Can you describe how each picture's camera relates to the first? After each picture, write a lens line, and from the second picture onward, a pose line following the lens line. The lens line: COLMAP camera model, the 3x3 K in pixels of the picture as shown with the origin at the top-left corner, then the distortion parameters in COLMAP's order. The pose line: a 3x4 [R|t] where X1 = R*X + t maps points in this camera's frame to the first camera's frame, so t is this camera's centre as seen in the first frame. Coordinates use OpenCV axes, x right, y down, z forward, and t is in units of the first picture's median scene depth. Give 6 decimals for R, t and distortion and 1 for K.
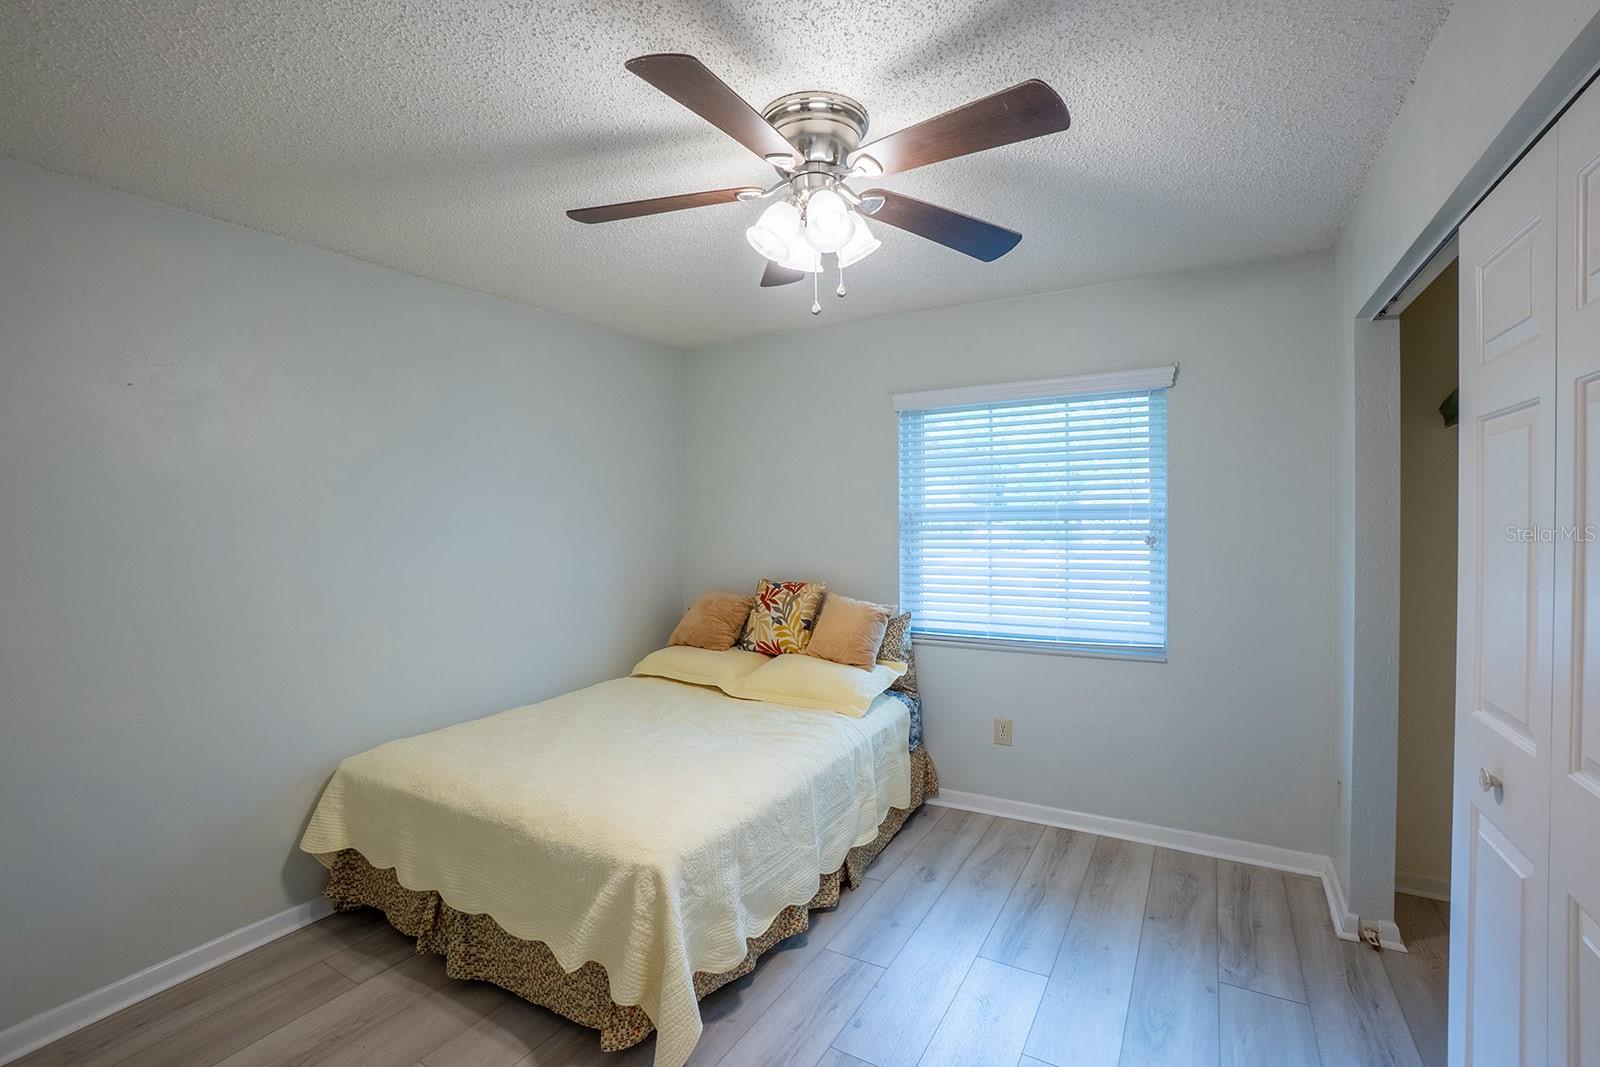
lens RADIAL K [[708.6, 0, 797.8], [0, 708.6, 518.0], [0, 0, 1]] dist [-0.042021, 0.007039]
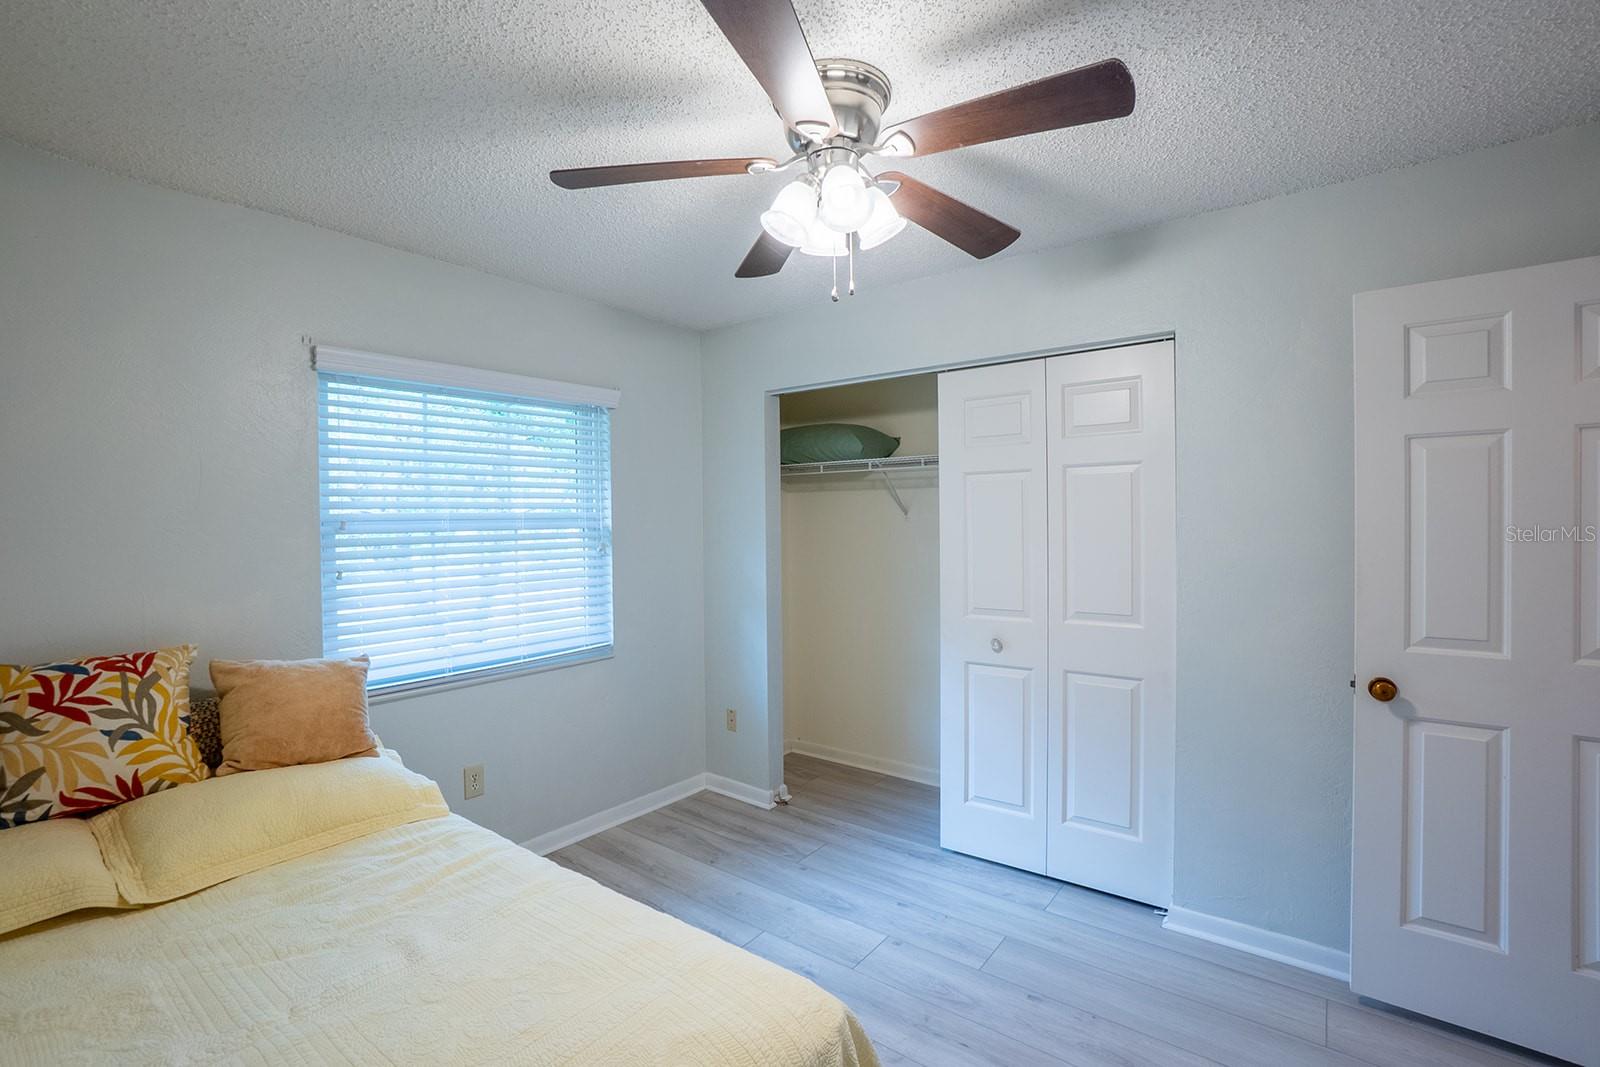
lens RADIAL K [[708.6, 0, 805.7], [0, 708.6, 535.2], [0, 0, 1]] dist [-0.042021, 0.007039]
pose [[0.131329, -0.012453, 0.991261, -0.524994], [0.009621, 0.999890, 0.011286, 0.003690], [-0.991292, 0.008055, 0.131434, 0.541495]]
